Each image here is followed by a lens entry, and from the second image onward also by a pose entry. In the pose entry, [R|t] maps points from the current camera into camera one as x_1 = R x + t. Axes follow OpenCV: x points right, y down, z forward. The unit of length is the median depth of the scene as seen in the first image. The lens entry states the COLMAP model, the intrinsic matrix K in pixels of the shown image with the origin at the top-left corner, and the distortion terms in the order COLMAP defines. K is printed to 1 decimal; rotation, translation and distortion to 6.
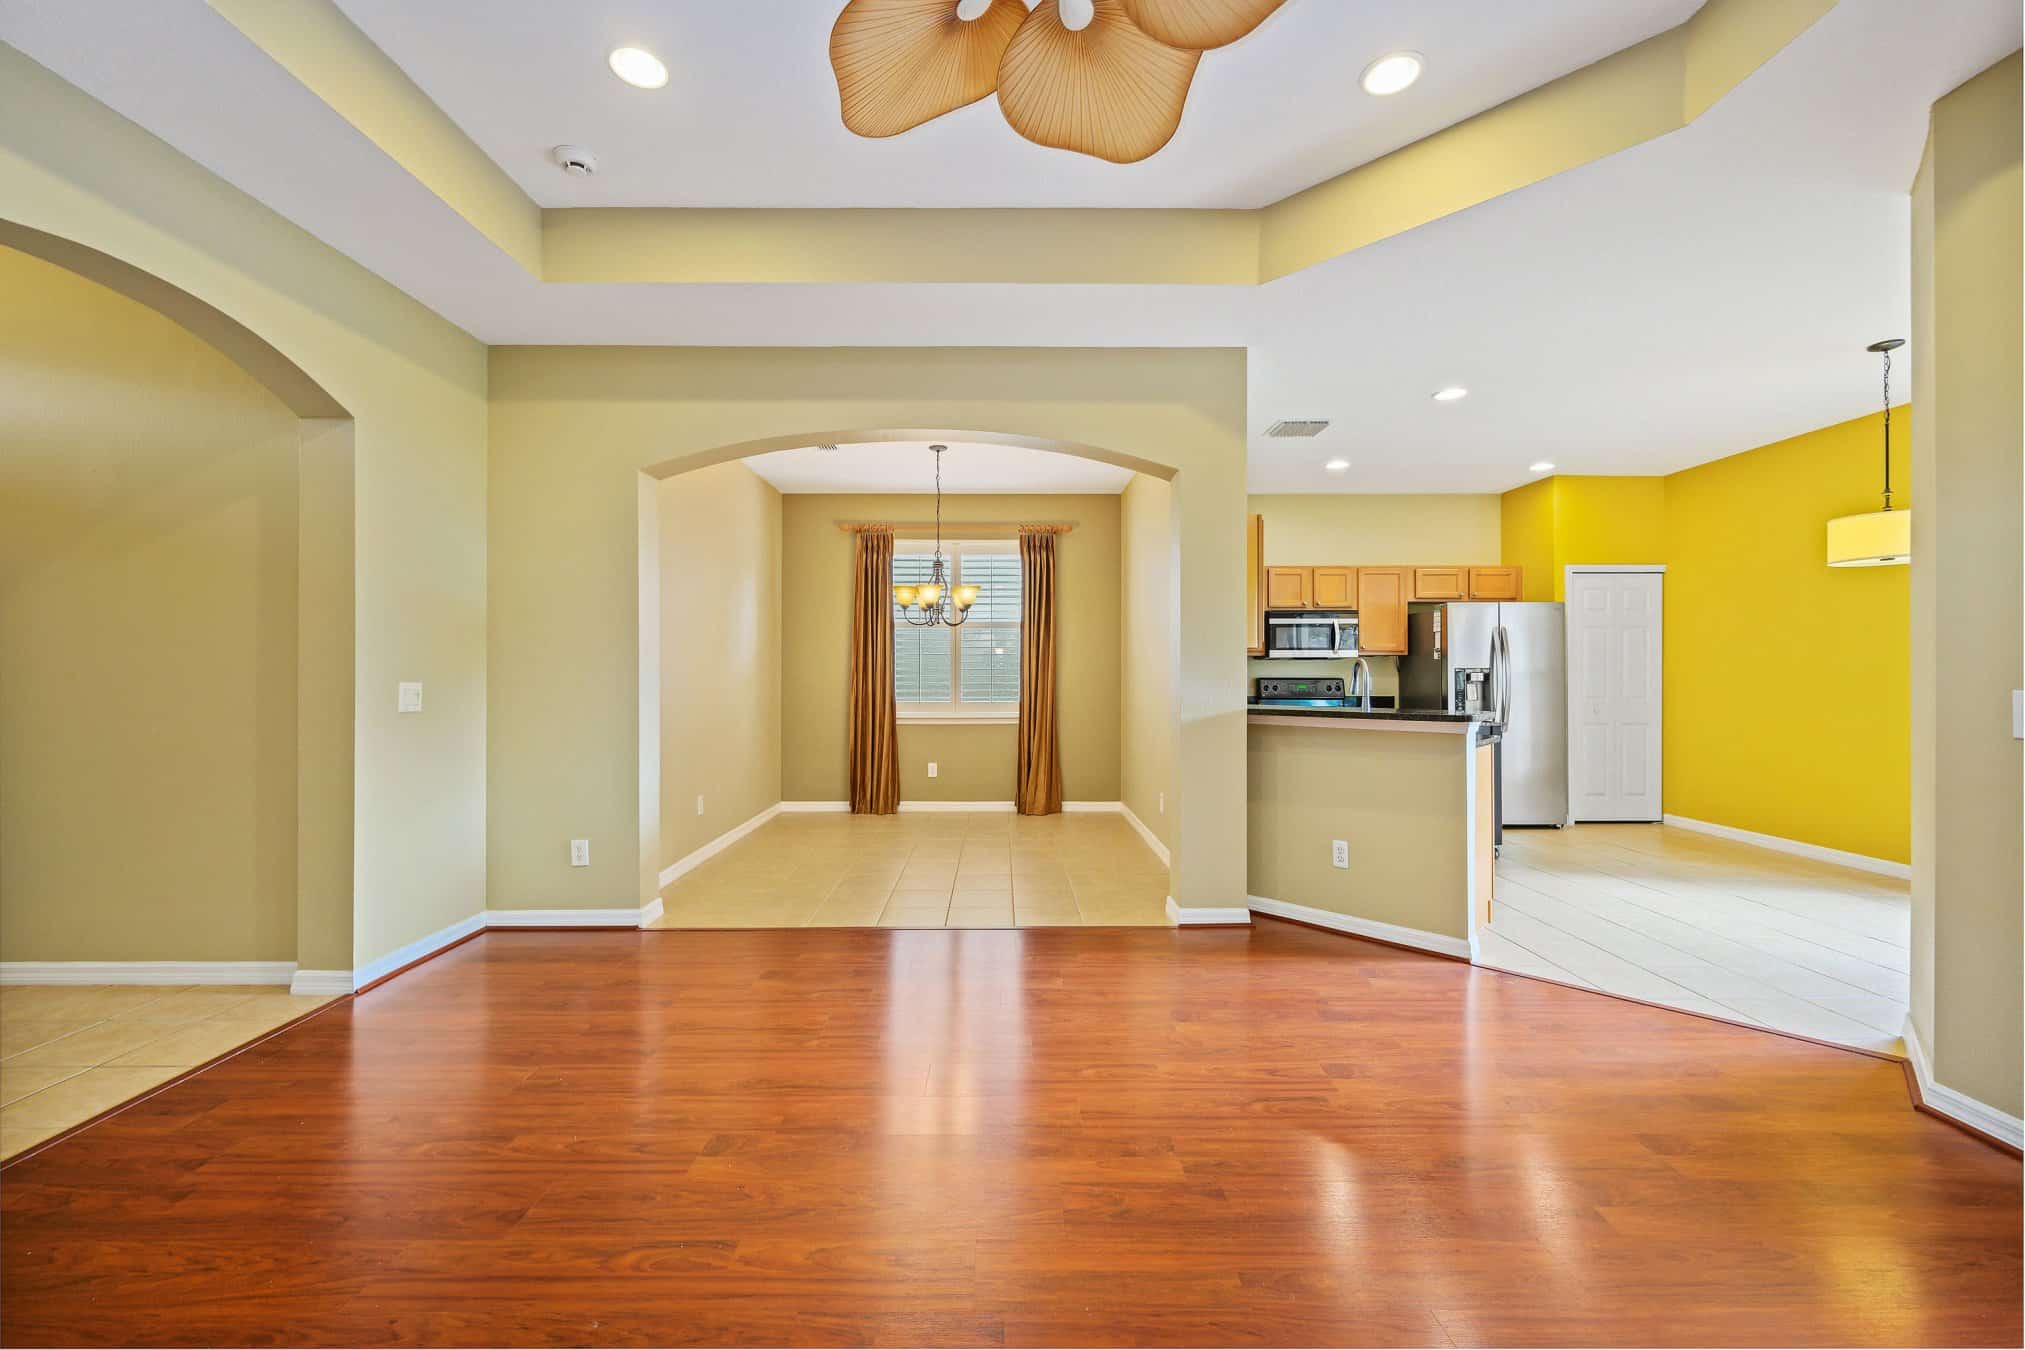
lens RADIAL K [[786.4, 0, 985.9], [0, 786.4, 669.2], [0, 0, 1]] dist [0.000978, -0.000780]
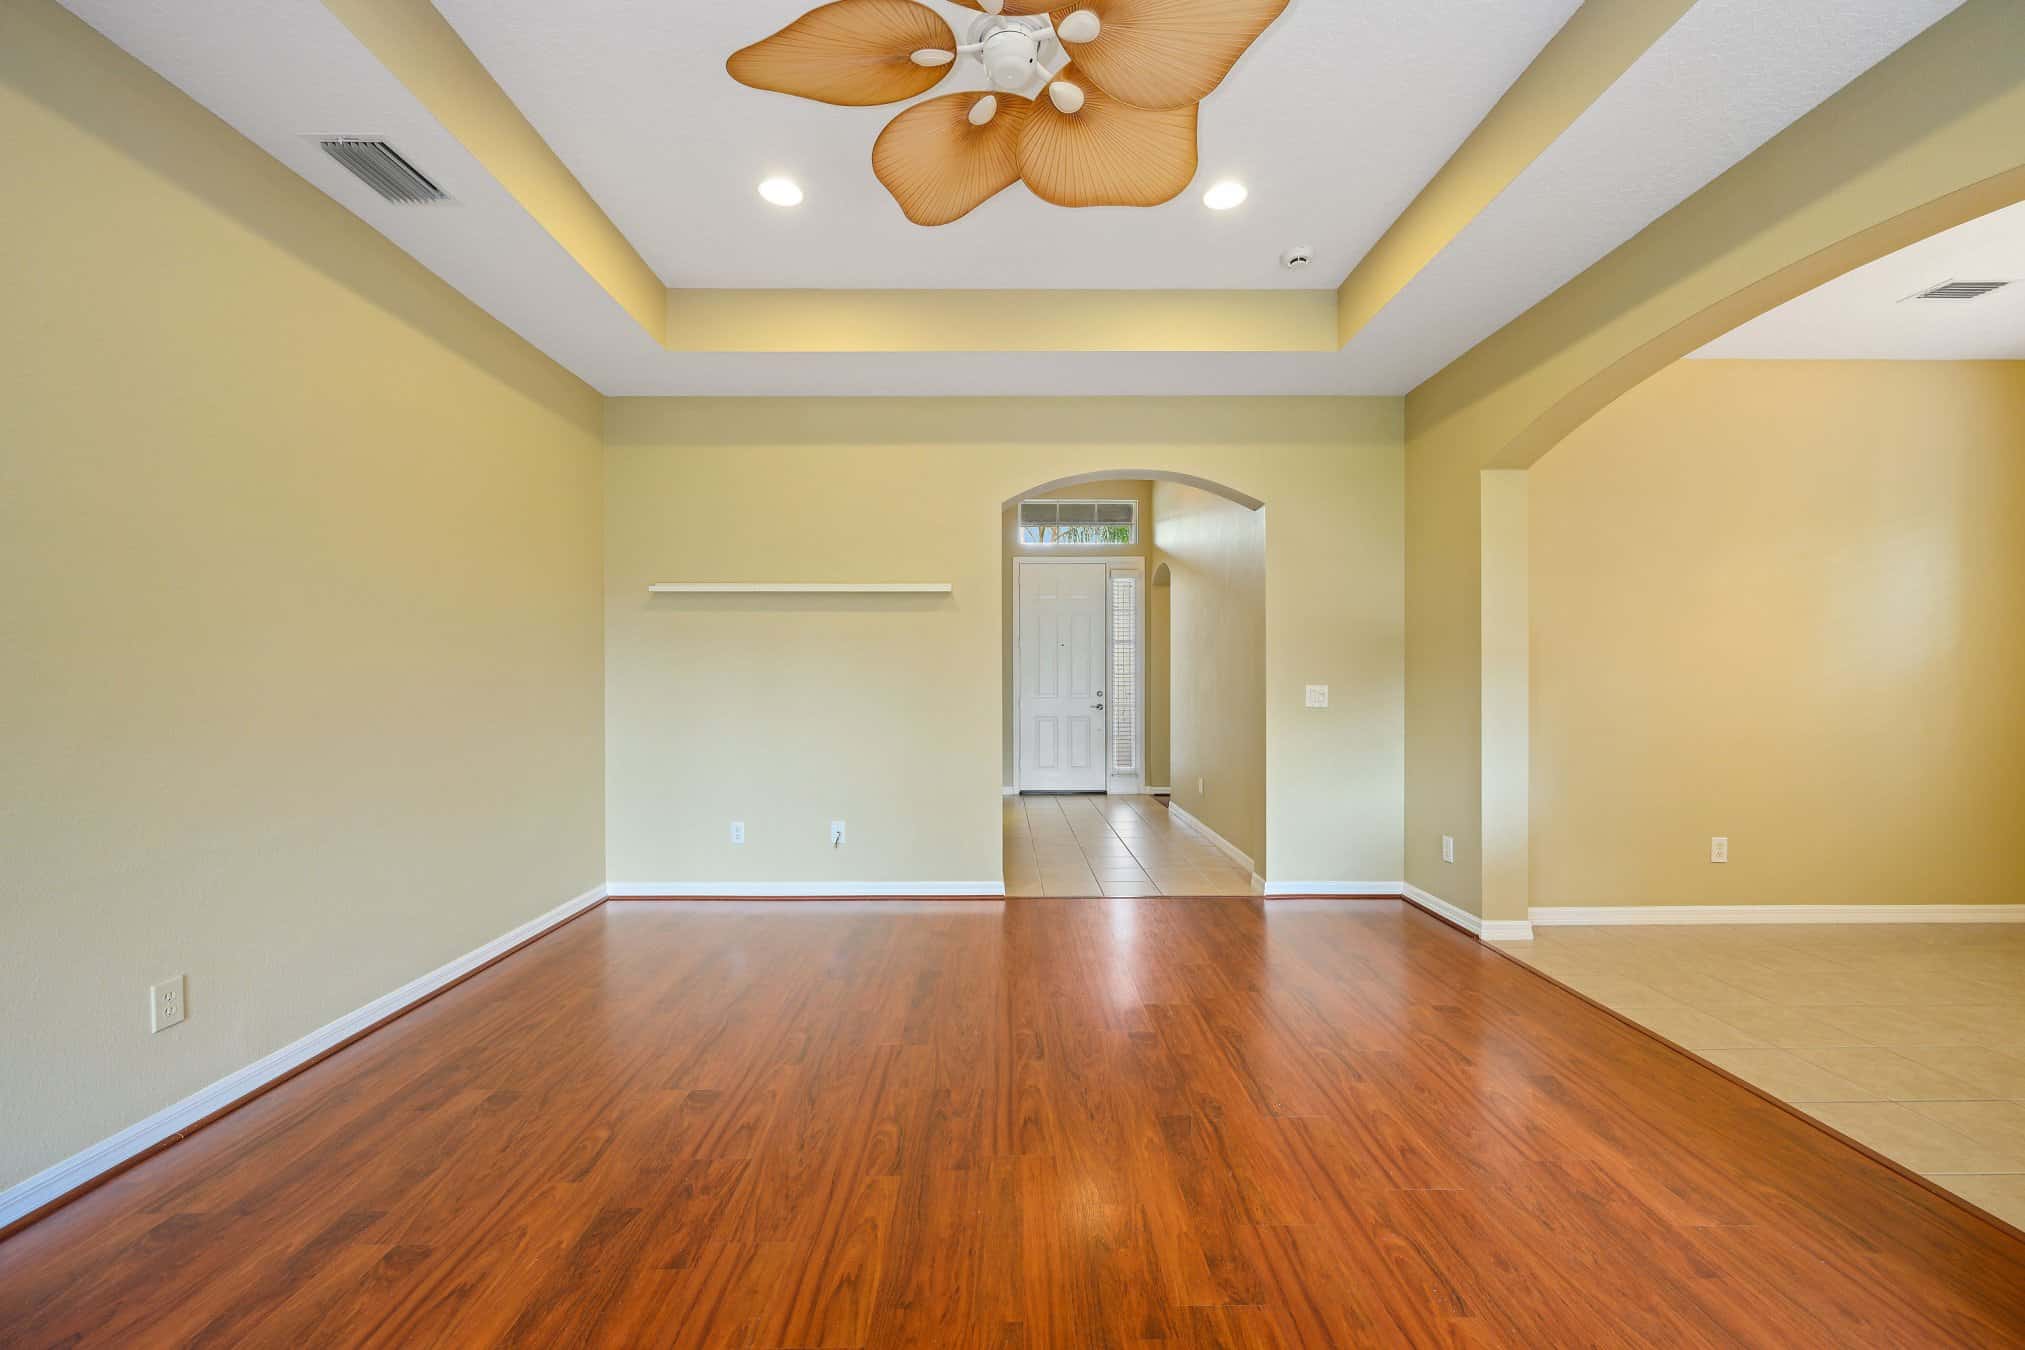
lens RADIAL K [[786.4, 0, 1031.3], [0, 786.4, 678.4], [0, 0, 1]] dist [0.000978, -0.000780]
pose [[0.047716, -0.001005, -0.998860, 0.297267], [0.005894, 0.999982, -0.000725, 0.001590], [0.998844, -0.005853, 0.047721, 0.230924]]
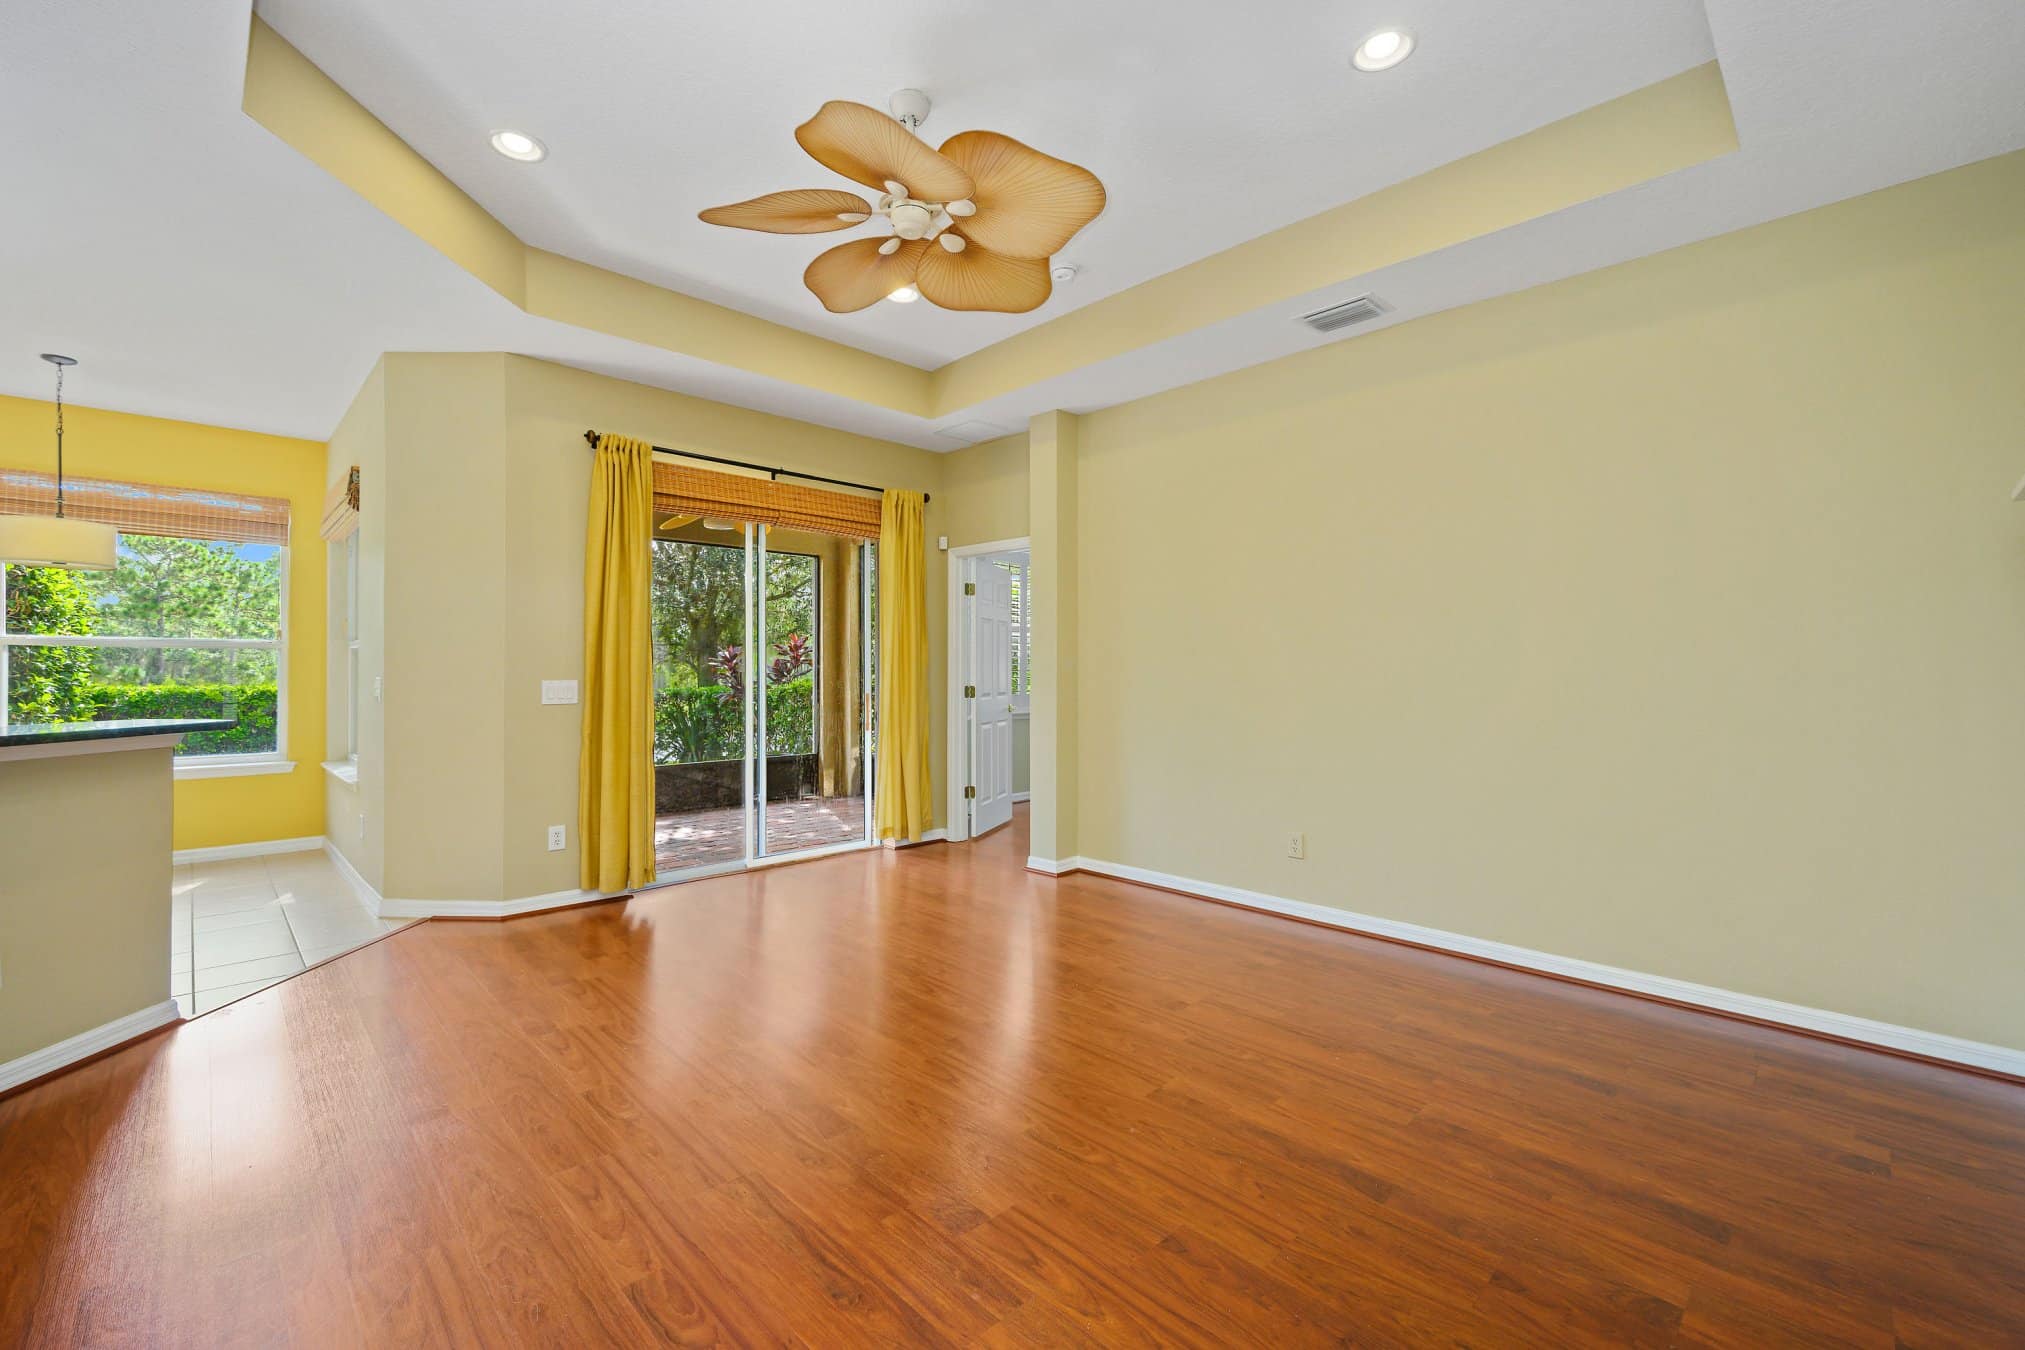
lens RADIAL K [[852.9, 0, 1025.8], [0, 852.9, 676.9], [0, 0, 1]] dist [-0.002561, 0.000399]
pose [[-0.719923, -0.005745, 0.694030, -0.317350], [-0.005022, 0.999983, 0.003068, 0.000701], [-0.694036, -0.001277, -0.719940, 0.499788]]
